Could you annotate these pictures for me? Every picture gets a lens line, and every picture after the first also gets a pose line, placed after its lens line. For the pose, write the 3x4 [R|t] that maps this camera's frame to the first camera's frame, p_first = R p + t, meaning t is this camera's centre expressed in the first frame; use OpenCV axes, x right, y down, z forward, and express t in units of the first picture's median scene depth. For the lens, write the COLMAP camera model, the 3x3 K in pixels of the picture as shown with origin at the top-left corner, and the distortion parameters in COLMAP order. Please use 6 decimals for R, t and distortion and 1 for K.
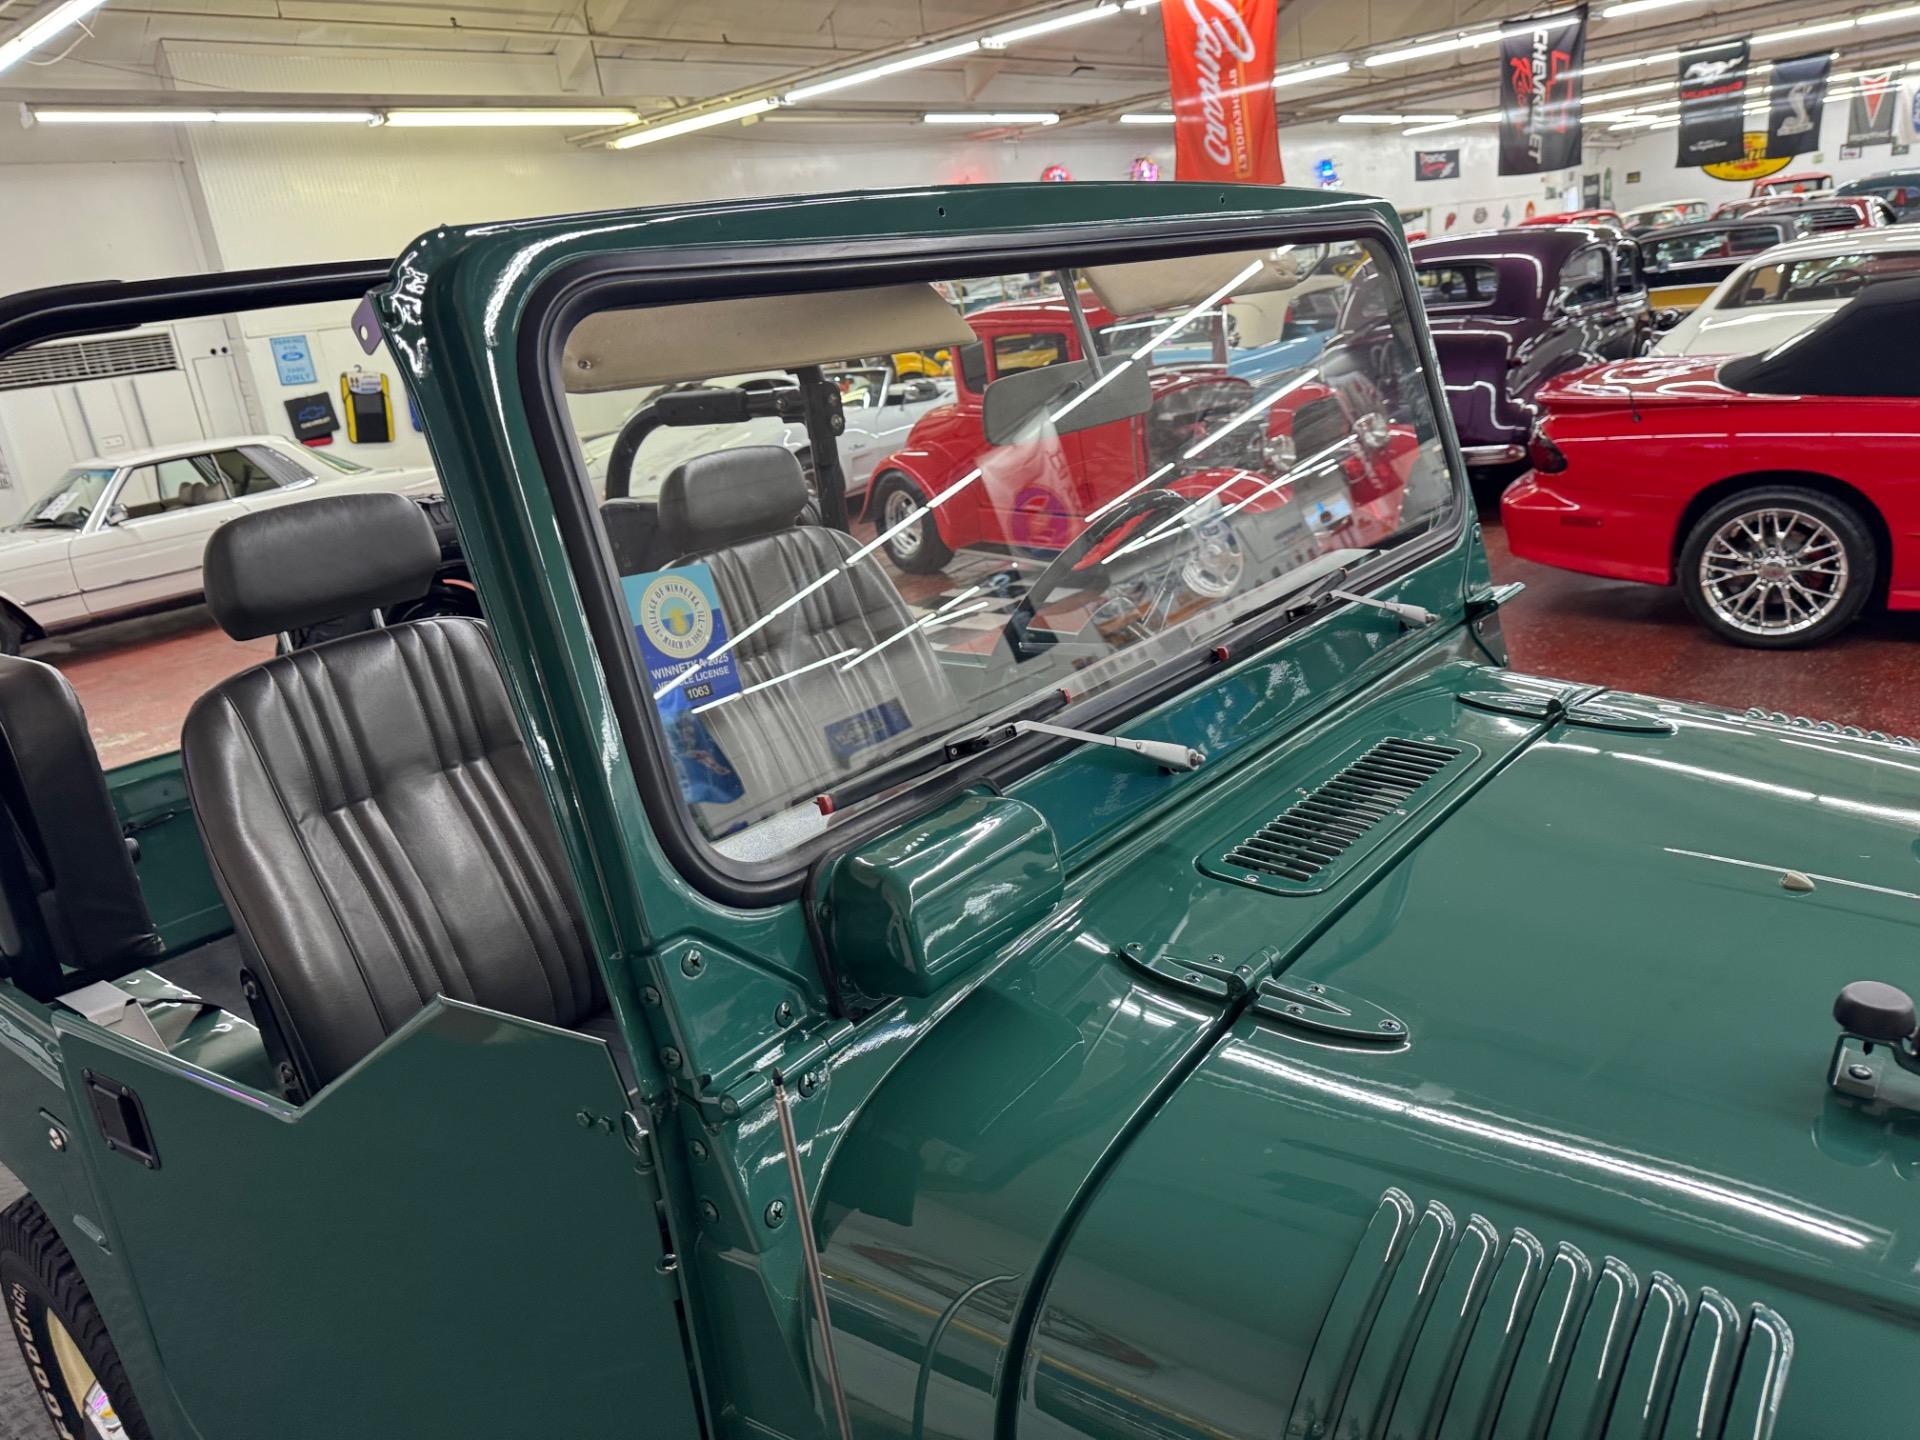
lens RADIAL K [[1362.0, 0, 954.8], [0, 1362.0, 746.3], [0, 0, 1]] dist [-0.004706, -0.007348]
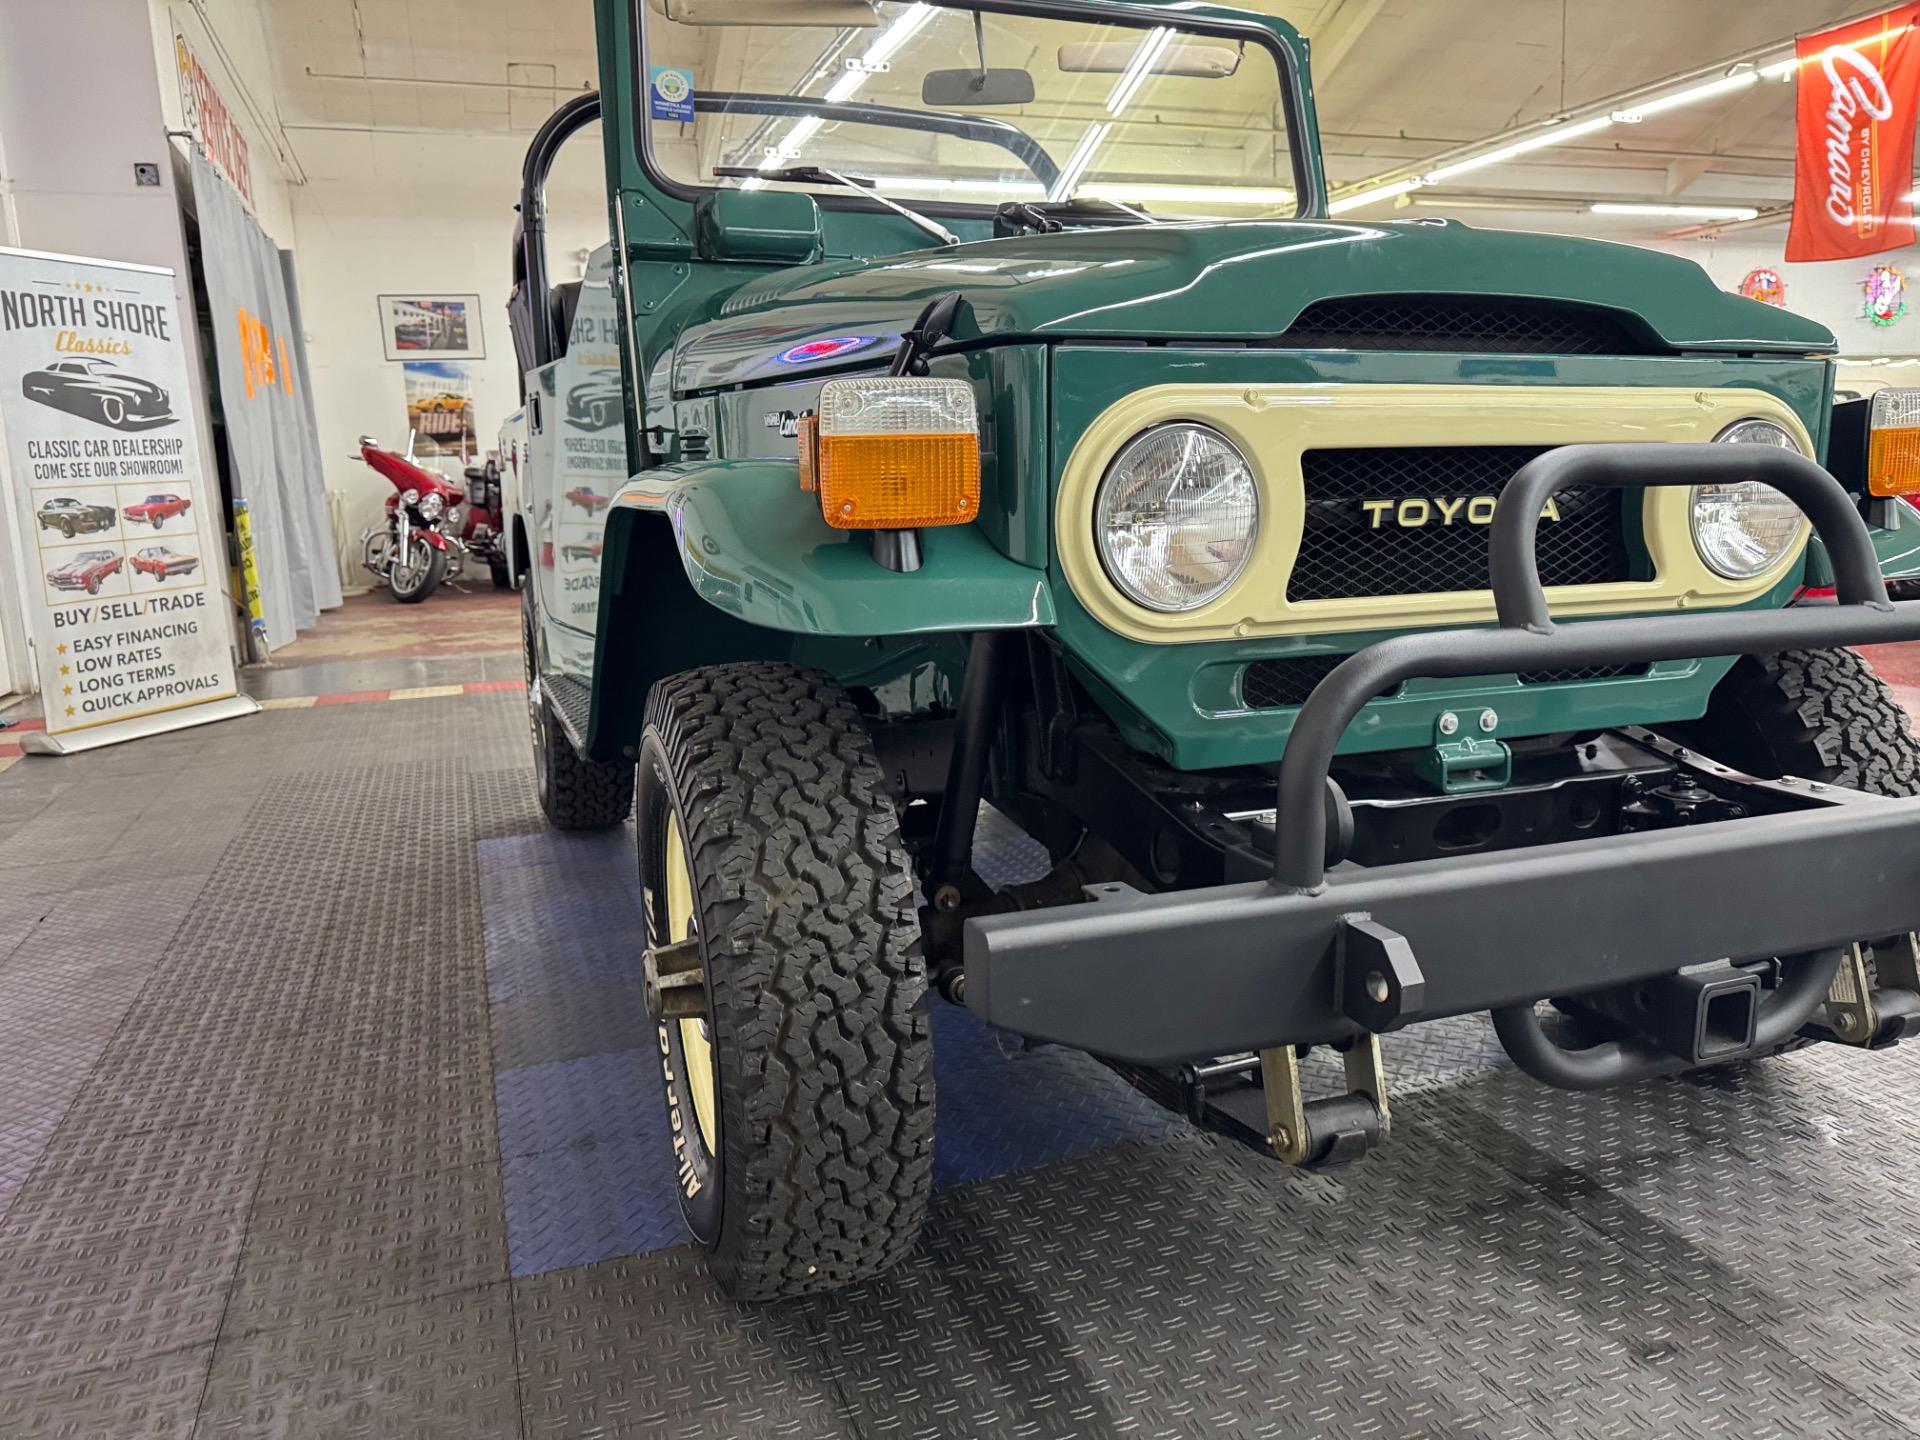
lens RADIAL K [[1358.9, 0, 960.0], [0, 1358.9, 720.0], [0, 0, 1]] dist [0.000749, -0.004831]
pose [[0.872548, 0.174517, -0.456293, 0.124133], [-0.219433, 0.974500, -0.046898, 0.080054], [0.436473, 0.141047, 0.888593, -0.066006]]
